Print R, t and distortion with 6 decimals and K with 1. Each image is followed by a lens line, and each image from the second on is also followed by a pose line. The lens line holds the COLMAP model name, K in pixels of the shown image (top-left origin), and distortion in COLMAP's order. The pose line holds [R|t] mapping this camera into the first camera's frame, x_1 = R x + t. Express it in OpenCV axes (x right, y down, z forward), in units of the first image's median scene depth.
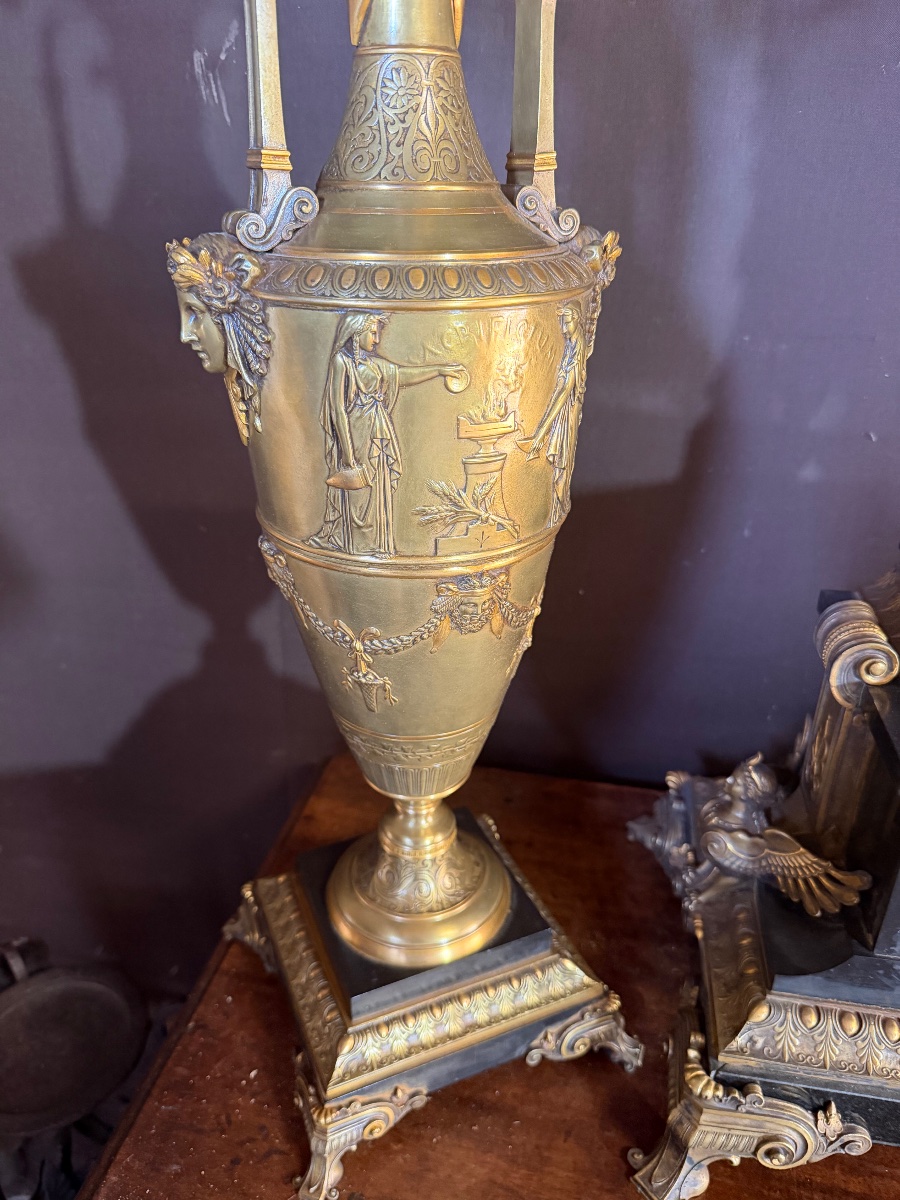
lens RADIAL K [[860.6, 0, 449.9], [0, 860.6, 603.4], [0, 0, 1]] dist [0.051176, -0.080660]
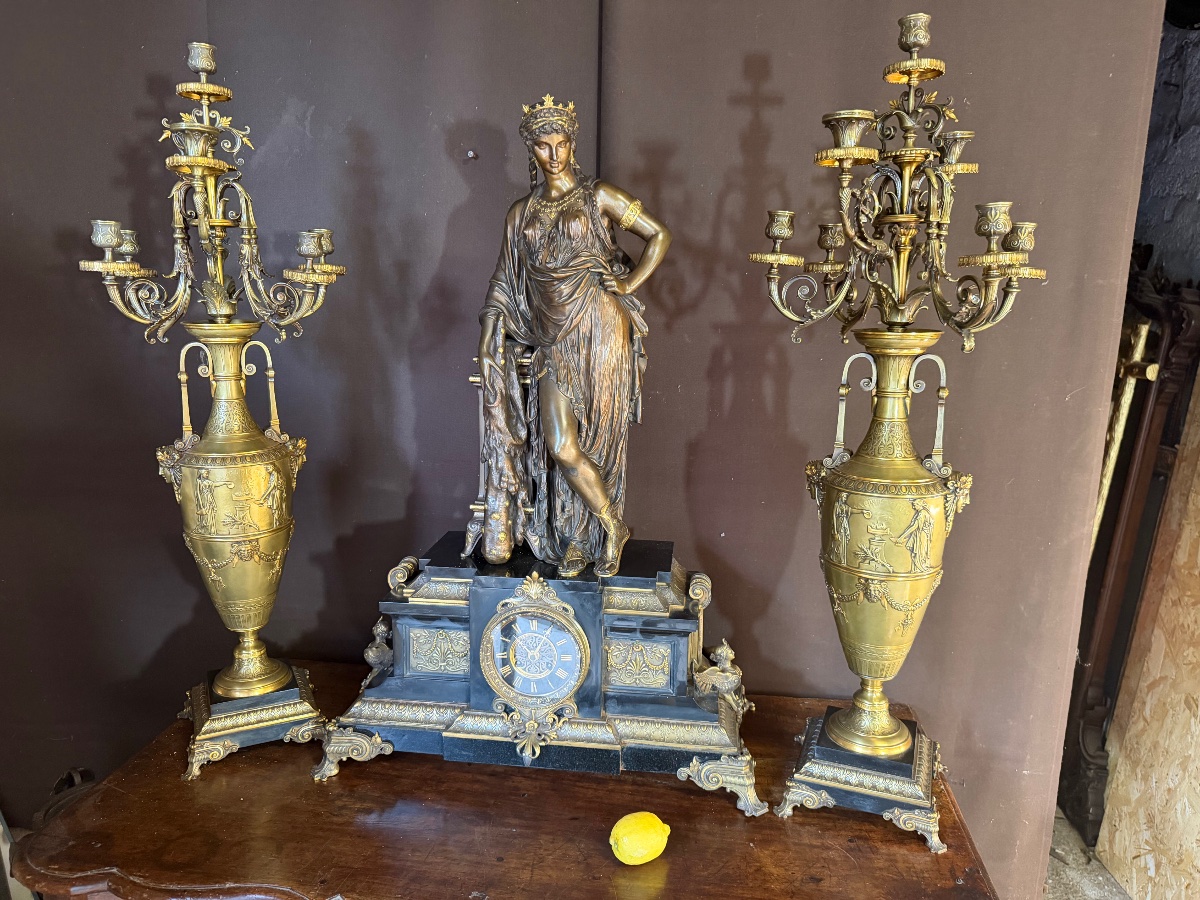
lens RADIAL K [[860.6, 0, 600.6], [0, 860.6, 457.8], [0, 0, 1]] dist [0.051176, -0.080660]
pose [[0.999031, -0.005402, 0.043689, 1.048949], [0.015926, 0.969574, -0.244279, 0.411295], [-0.041040, 0.244738, 0.968720, -1.977354]]
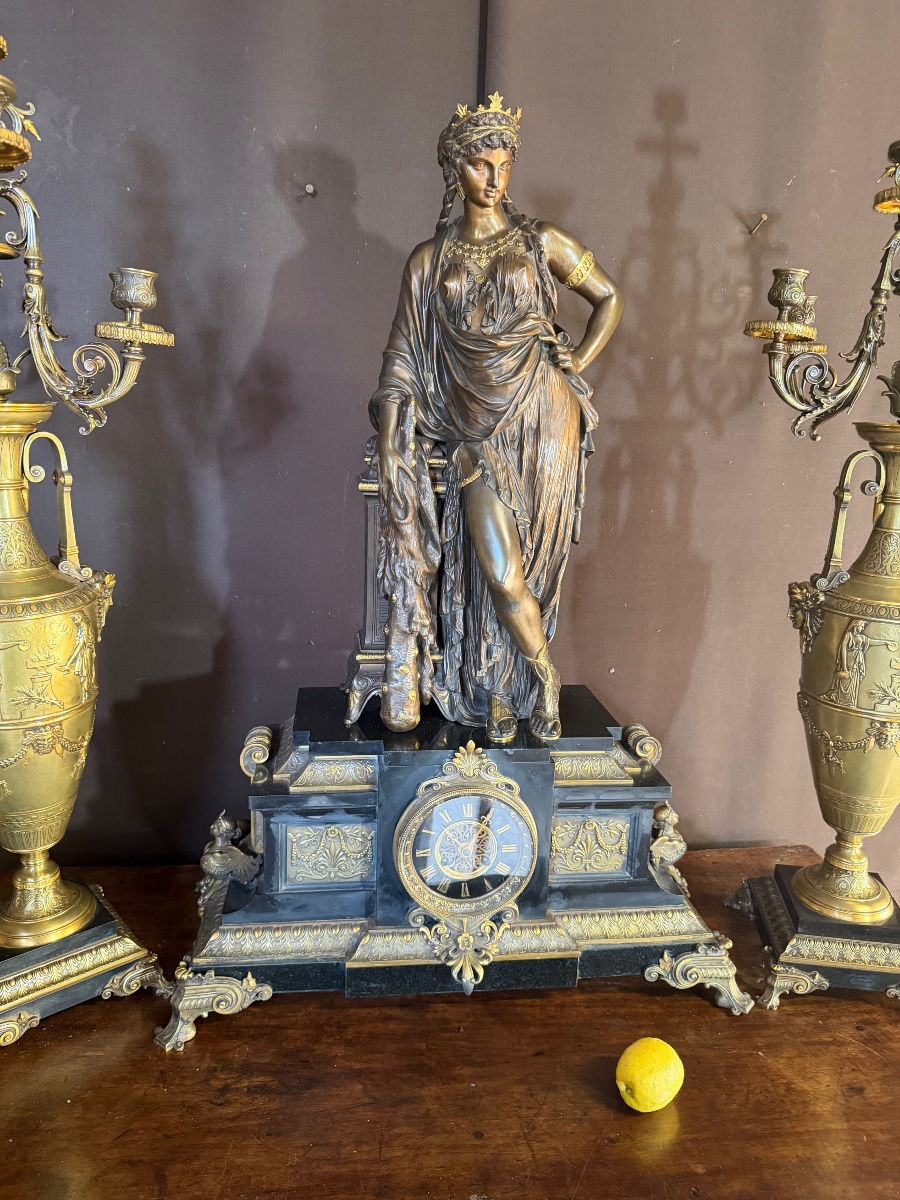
lens RADIAL K [[860.3, 0, 444.7], [0, 860.3, 602.5], [0, 0, 1]] dist [0.004230, -0.008620]
pose [[0.956606, -0.044450, 0.287975, 0.336188], [0.104648, 0.974769, -0.197164, 0.172313], [-0.271945, 0.218744, 0.937122, -1.235156]]
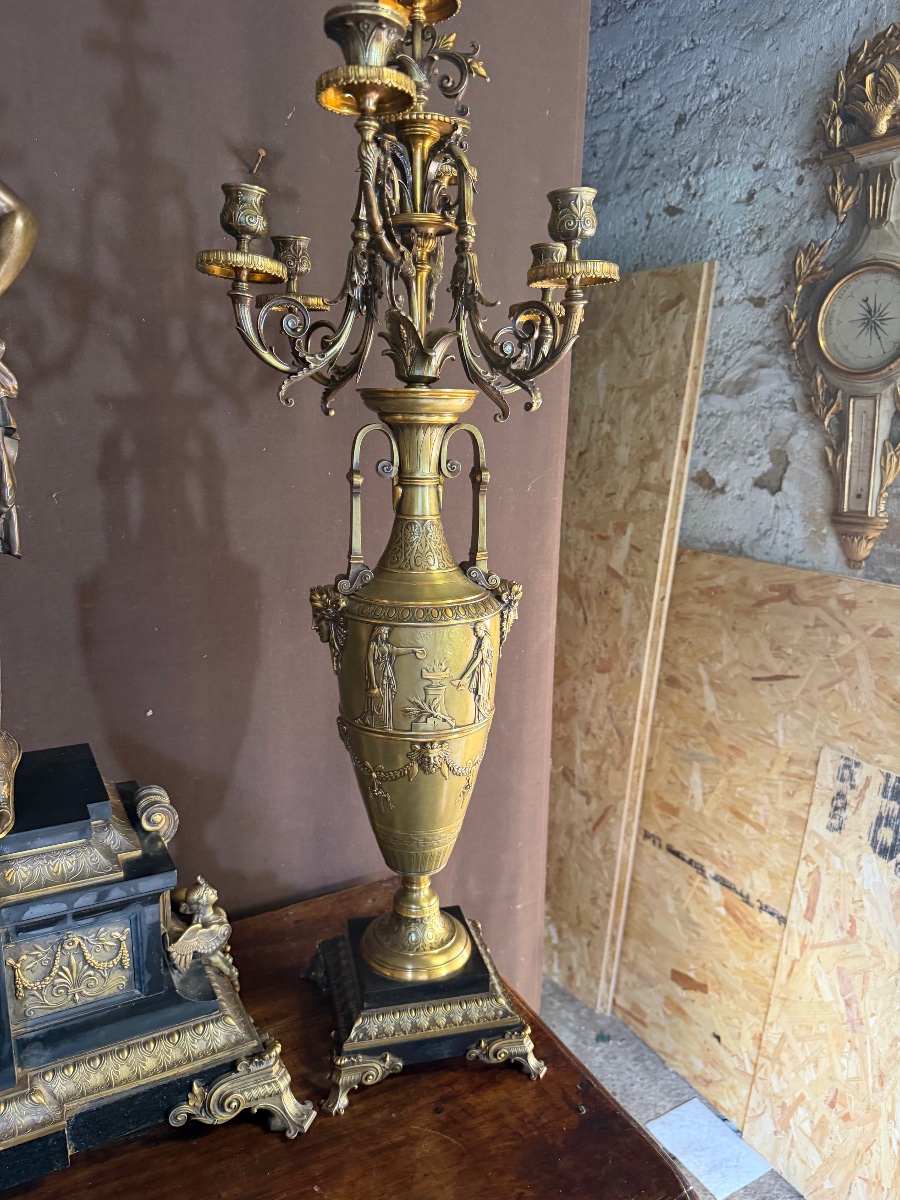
lens RADIAL K [[846.8, 0, 447.7], [0, 846.8, 605.4], [0, 0, 1]] dist [0.083252, -0.141220]
pose [[0.780517, -0.127243, 0.612047, 0.941945], [0.262633, 0.955215, -0.136337, 0.135655], [-0.567289, 0.267158, 0.778980, -0.966233]]
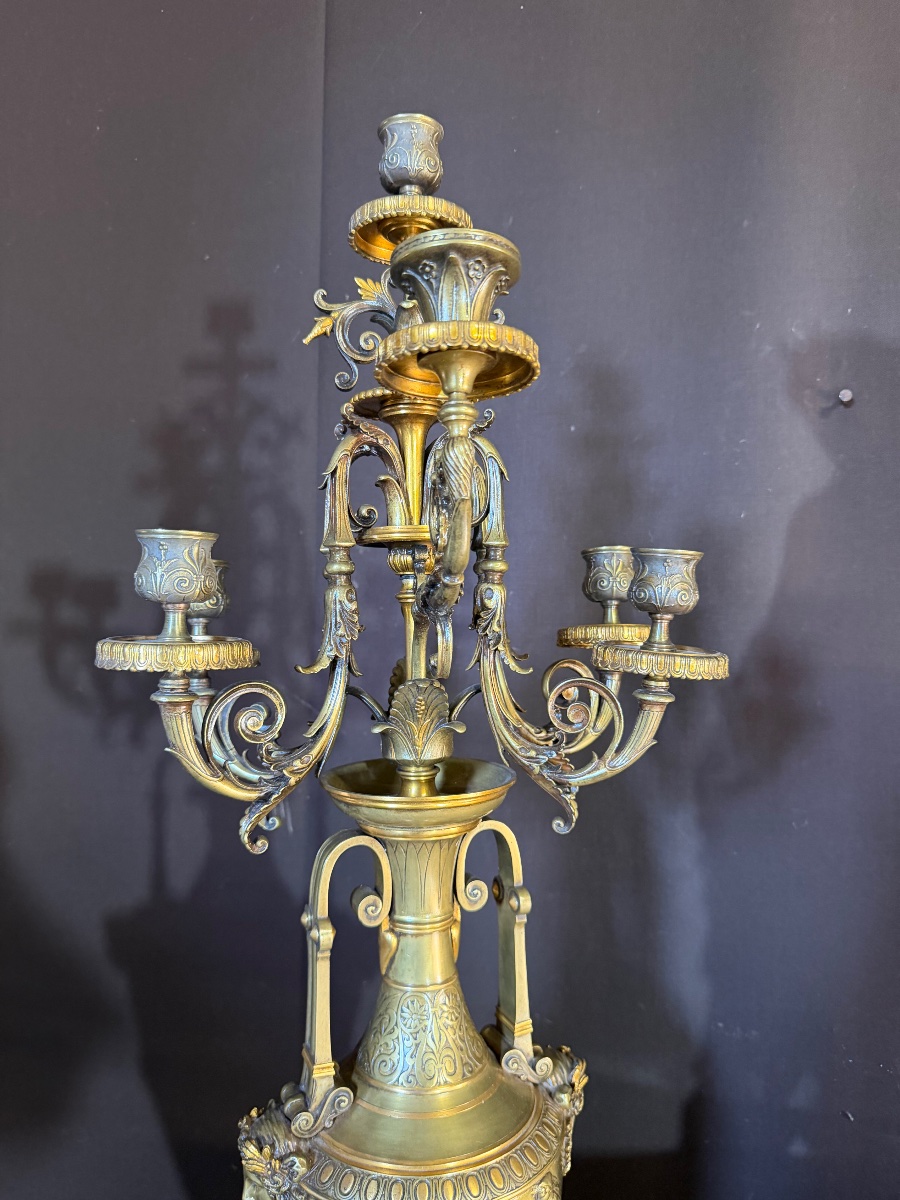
lens RADIAL K [[860.6, 0, 449.9], [0, 860.6, 603.4], [0, 0, 1]] dist [0.051176, -0.080660]
pose [[0.999199, -0.017728, -0.035868, 0.047634], [0.000031, 0.896821, -0.442394, -0.421362], [0.040010, 0.442039, 0.896103, -0.419774]]
